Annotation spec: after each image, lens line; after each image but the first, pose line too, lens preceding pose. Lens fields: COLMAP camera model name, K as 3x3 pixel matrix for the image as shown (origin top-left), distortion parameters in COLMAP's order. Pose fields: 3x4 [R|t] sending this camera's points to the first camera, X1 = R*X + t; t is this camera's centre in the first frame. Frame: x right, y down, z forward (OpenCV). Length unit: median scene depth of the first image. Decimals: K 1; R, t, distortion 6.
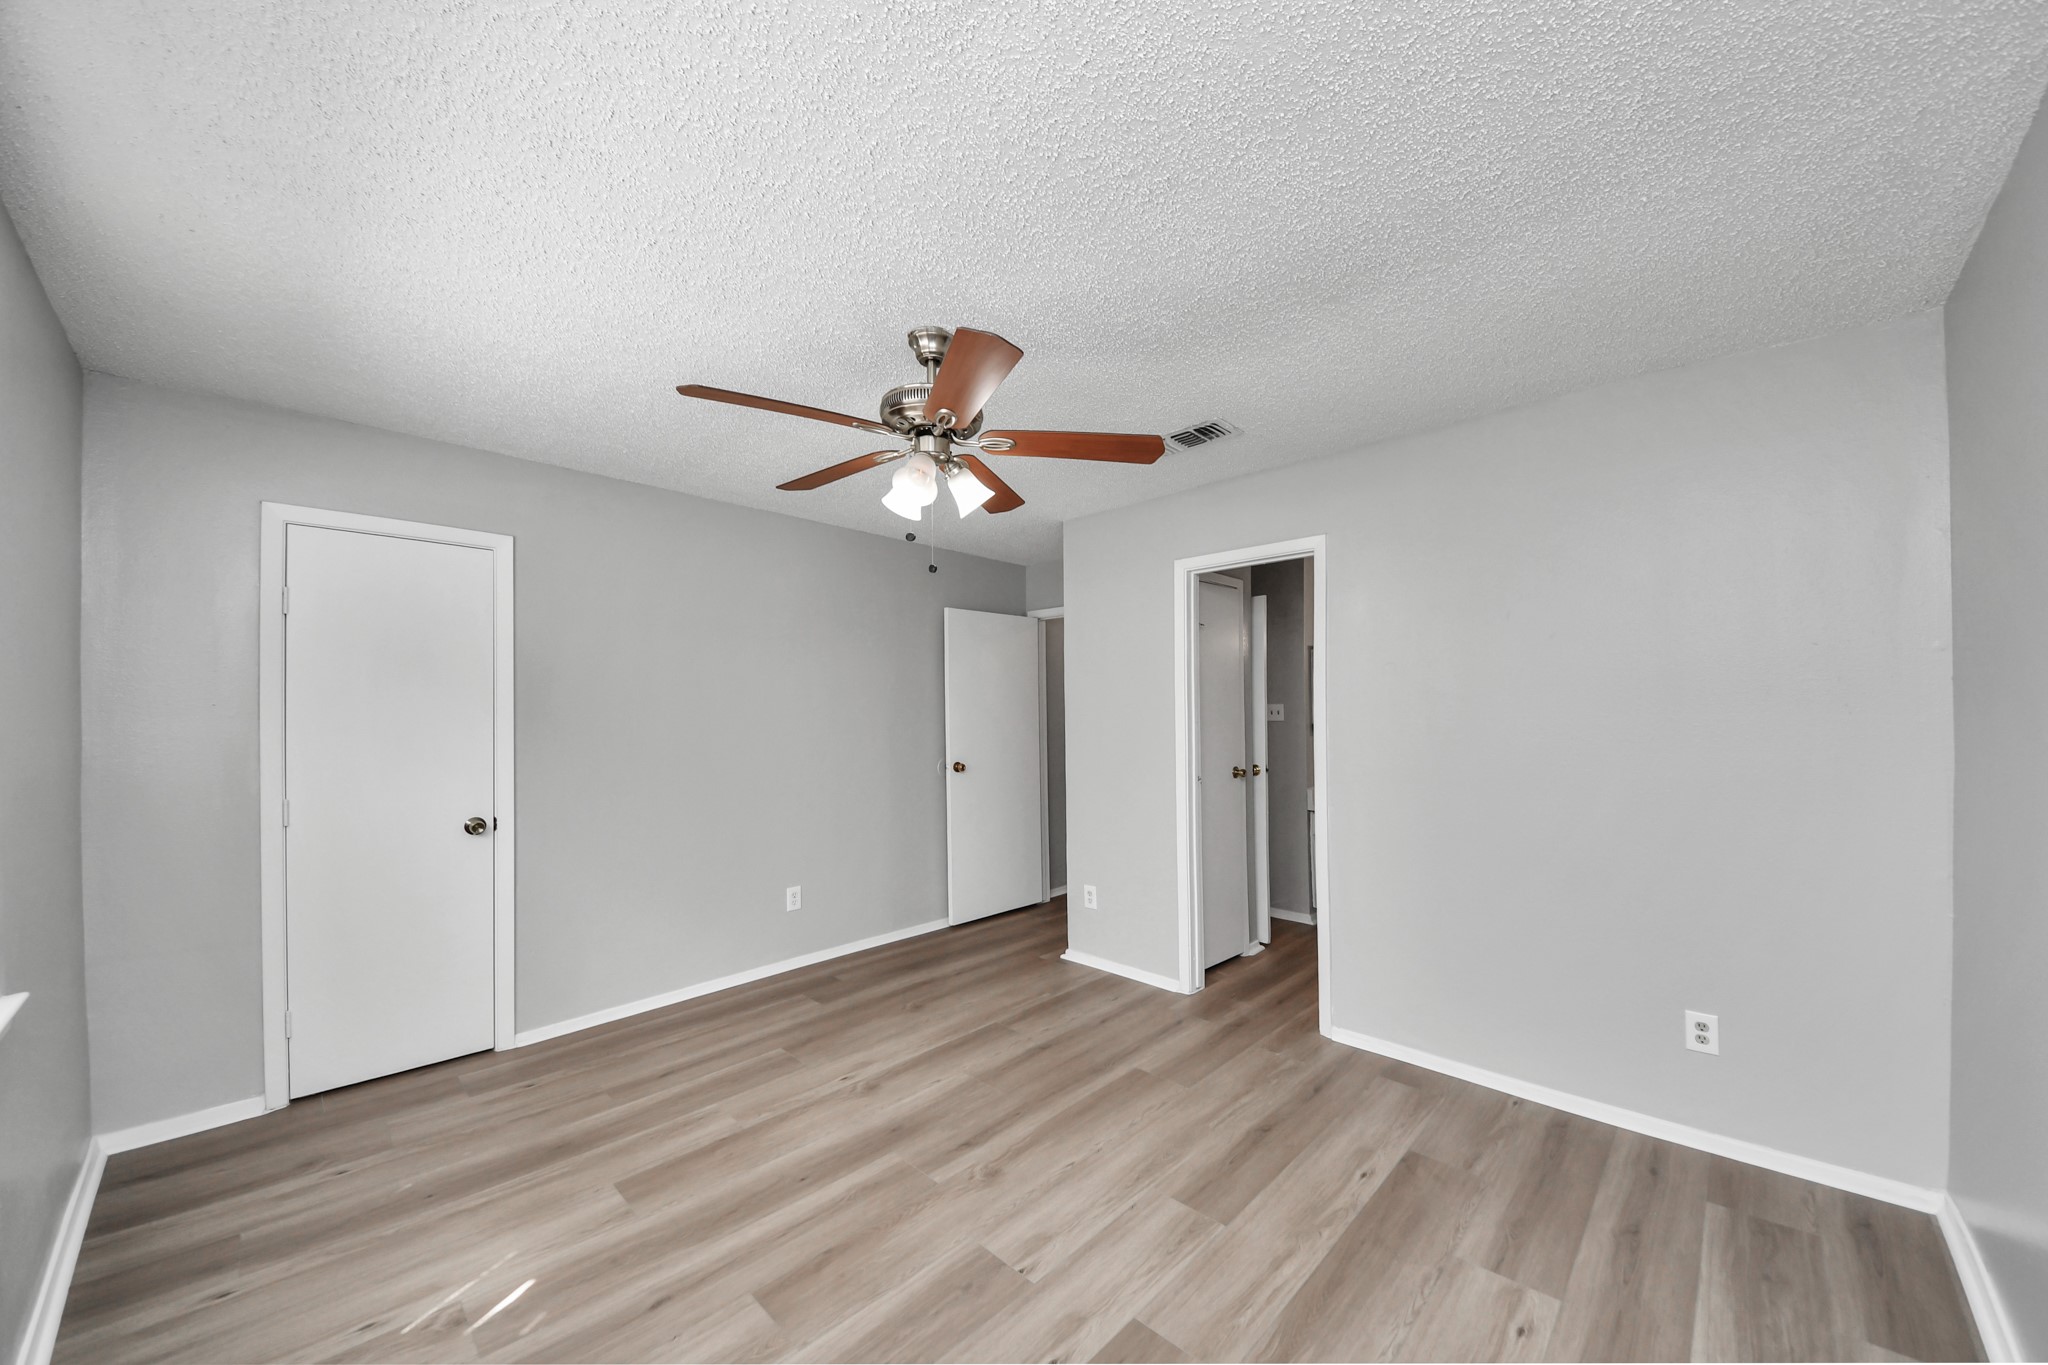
lens RADIAL K [[748.9, 0, 1030.3], [0, 748.9, 694.5], [0, 0, 1]] dist [-0.036123, -0.000884]
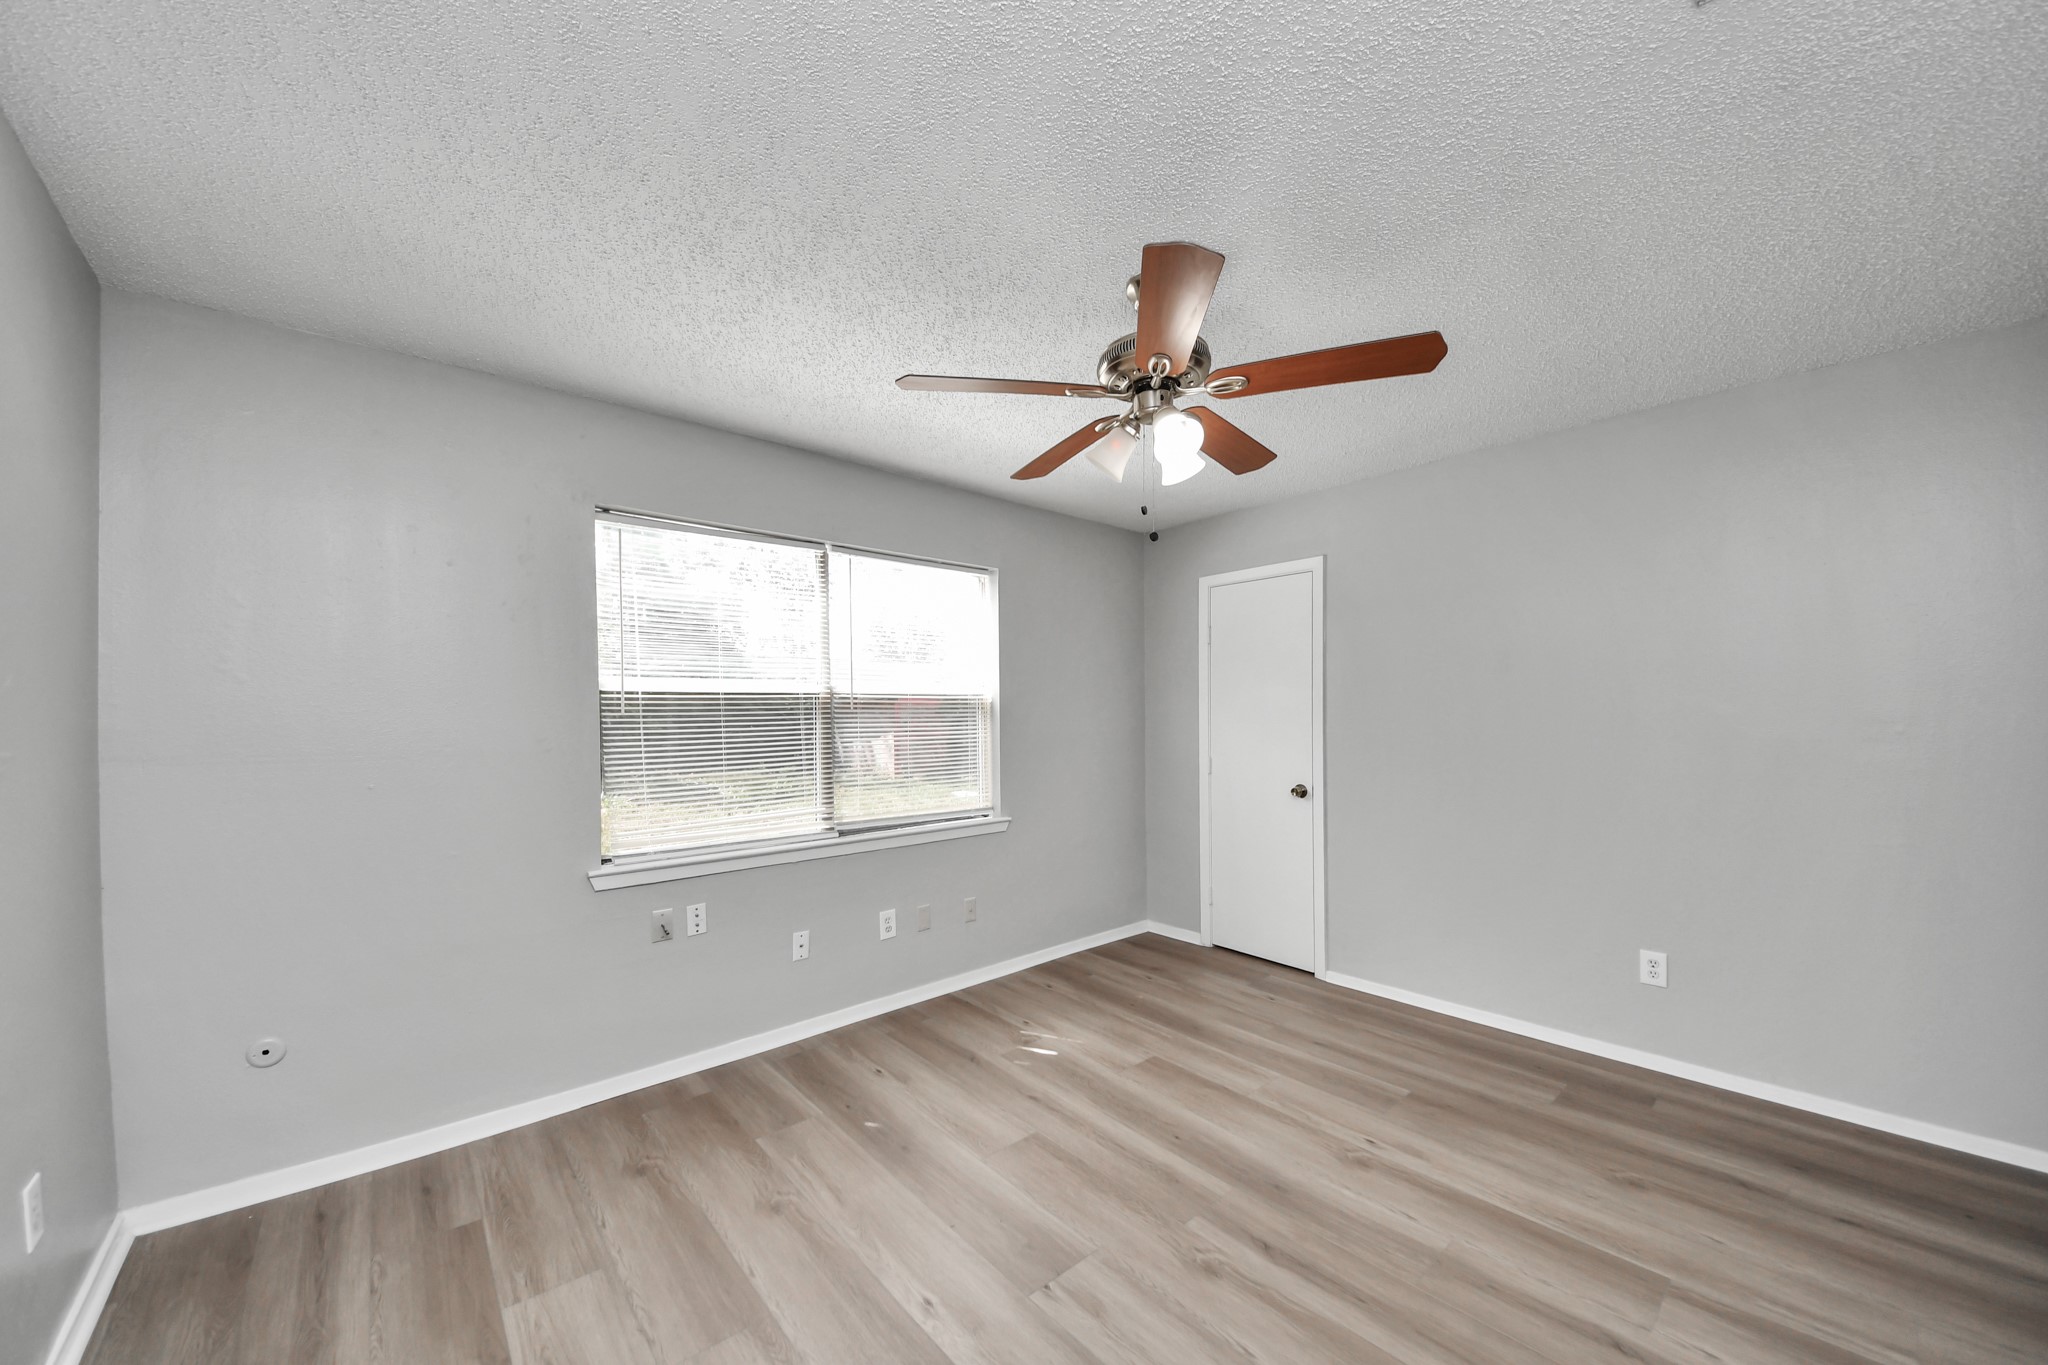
lens RADIAL K [[748.9, 0, 1030.3], [0, 748.9, 691.7], [0, 0, 1]] dist [-0.036123, -0.000884]
pose [[-0.106236, -0.009621, -0.994294, 0.623377], [0.014776, 0.999828, -0.011254, 0.015914], [0.994231, -0.015887, -0.106076, 0.722132]]
